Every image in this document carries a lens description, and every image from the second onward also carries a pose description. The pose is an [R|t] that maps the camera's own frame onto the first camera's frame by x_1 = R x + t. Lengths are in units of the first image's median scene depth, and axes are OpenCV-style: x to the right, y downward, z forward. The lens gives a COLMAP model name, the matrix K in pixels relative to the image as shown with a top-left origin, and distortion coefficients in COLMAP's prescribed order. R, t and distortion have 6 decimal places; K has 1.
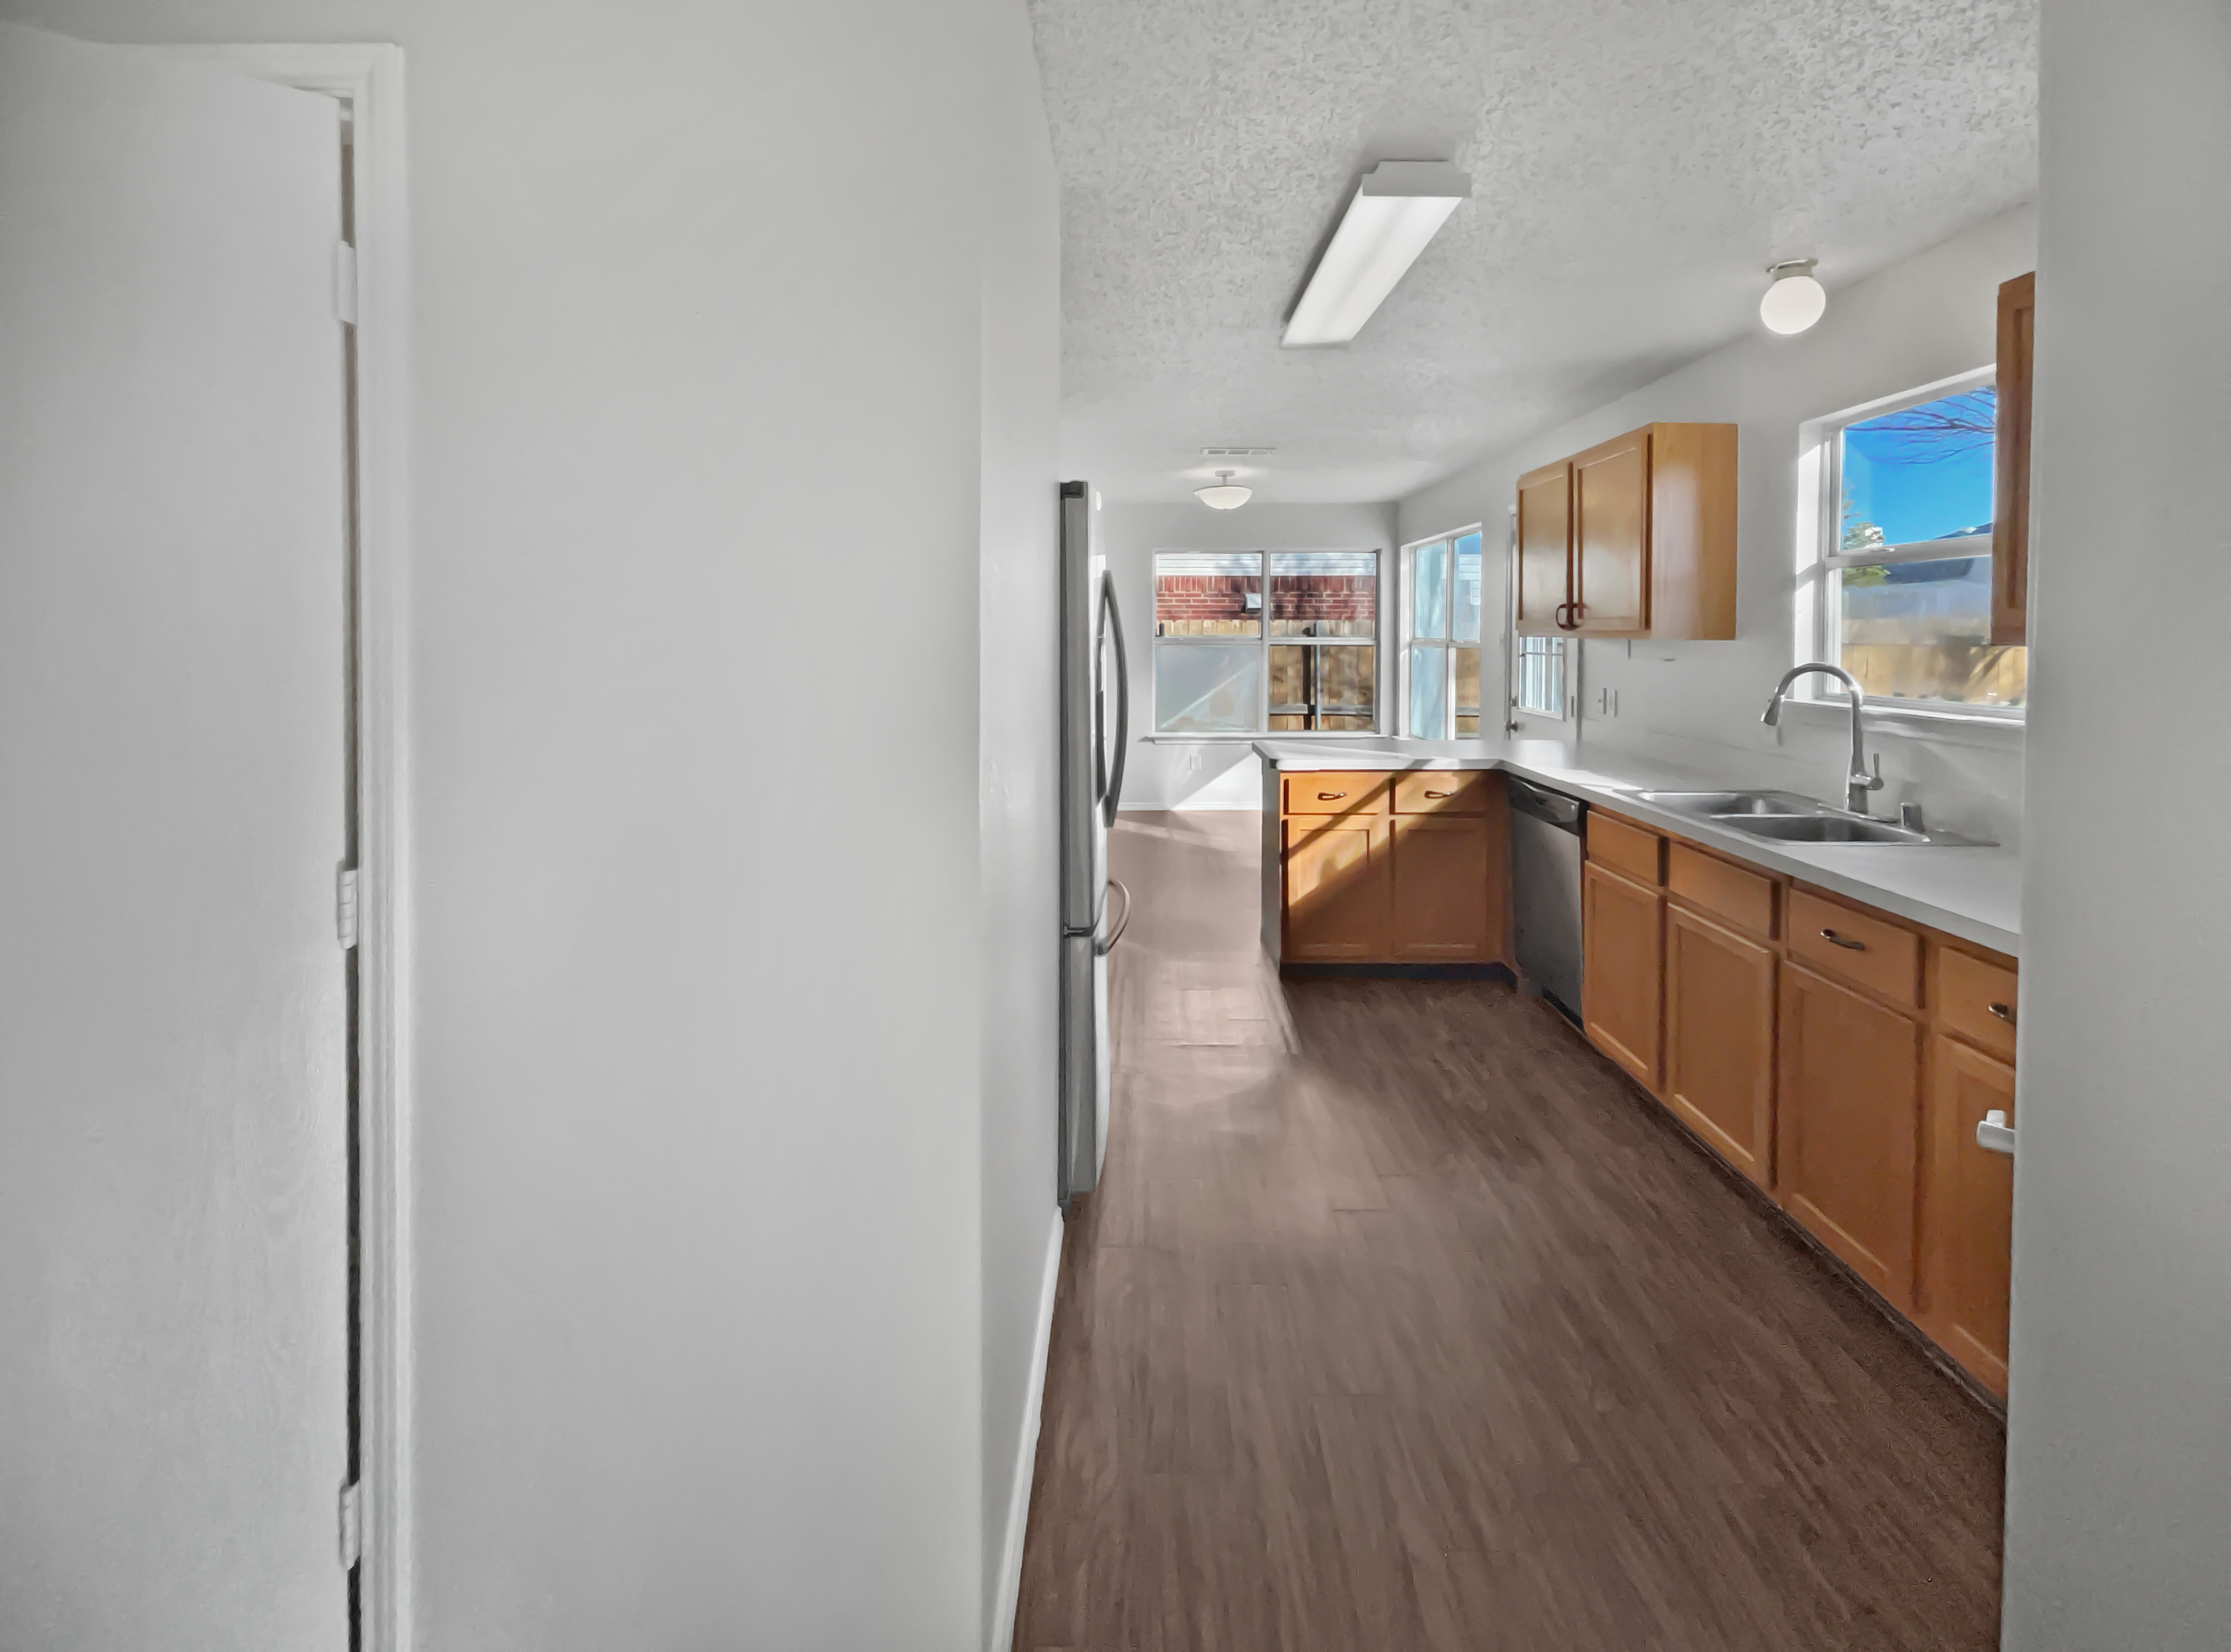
lens RADIAL K [[1001.8, 0, 1117.0], [0, 1001.8, 650.8], [0, 0, 1]] dist [-0.000116, 0.000047]
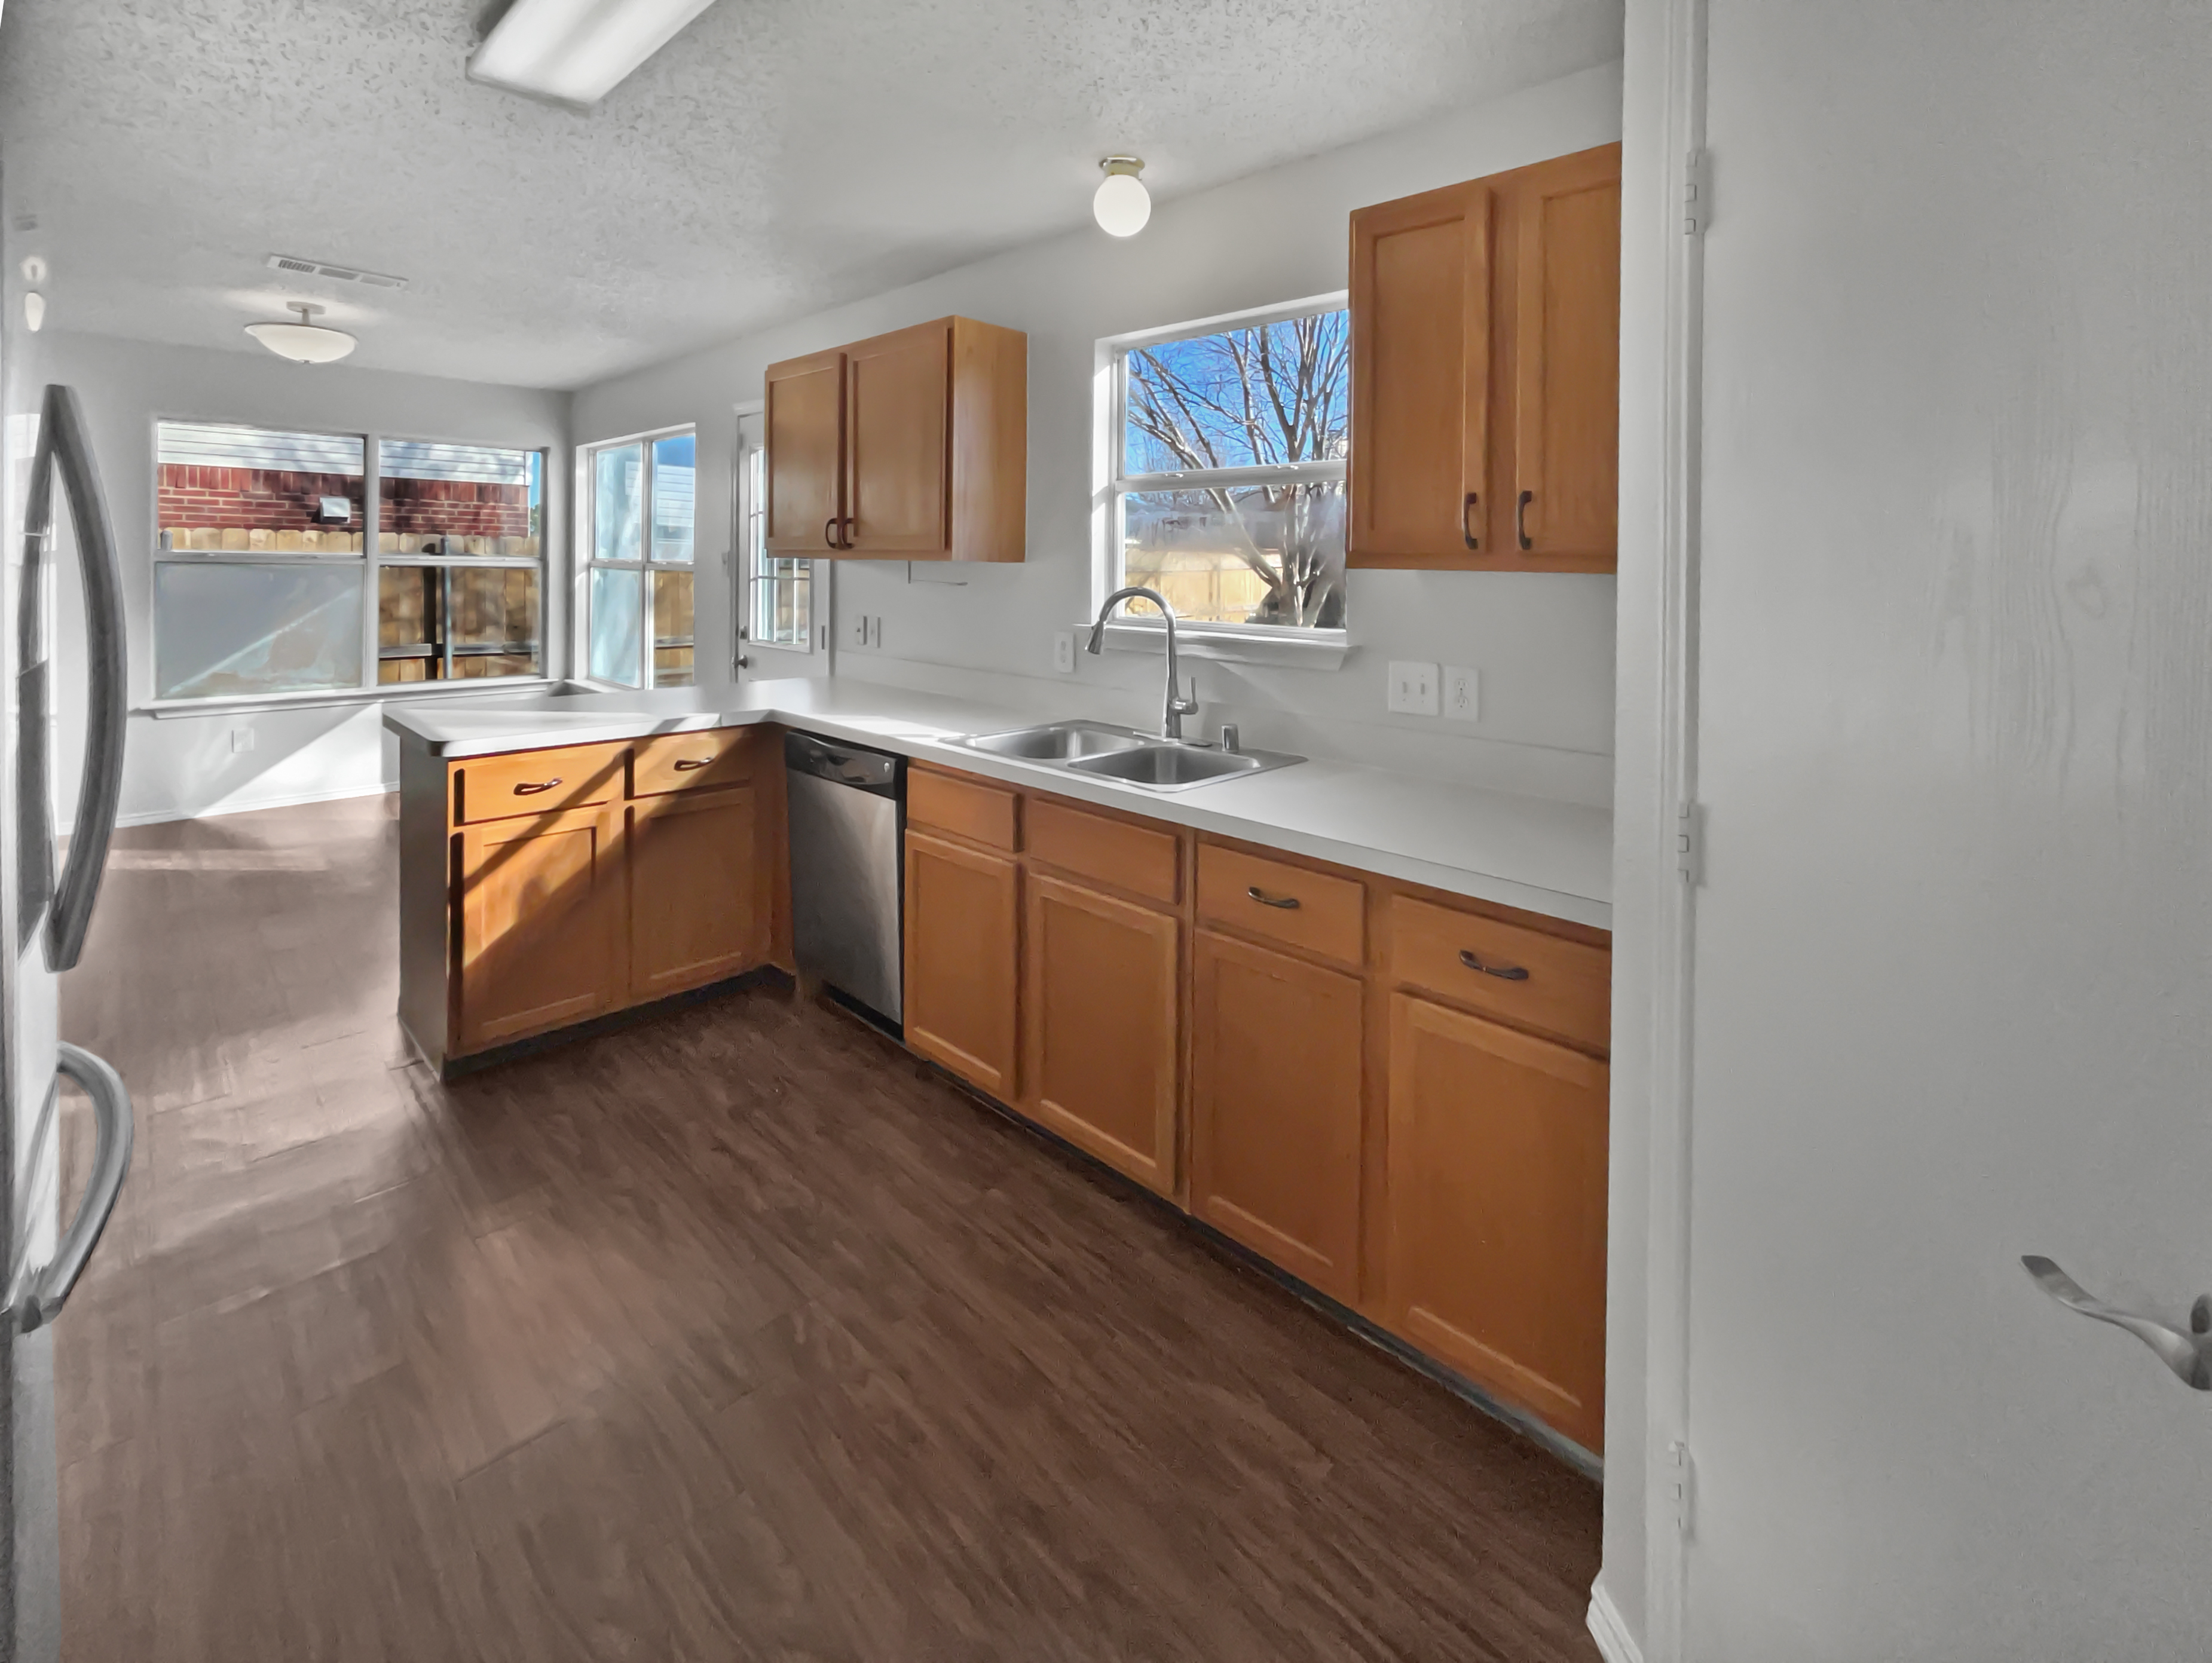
lens RADIAL K [[998.4, 0, 1101.3], [0, 998.4, 577.3], [0, 0, 1]] dist [-0.000951, 0.000198]
pose [[0.690921, 0.004625, 0.722916, -0.010219], [-0.004637, 0.999987, -0.001966, 0.003602], [-0.722916, -0.001994, 0.690934, 0.260513]]
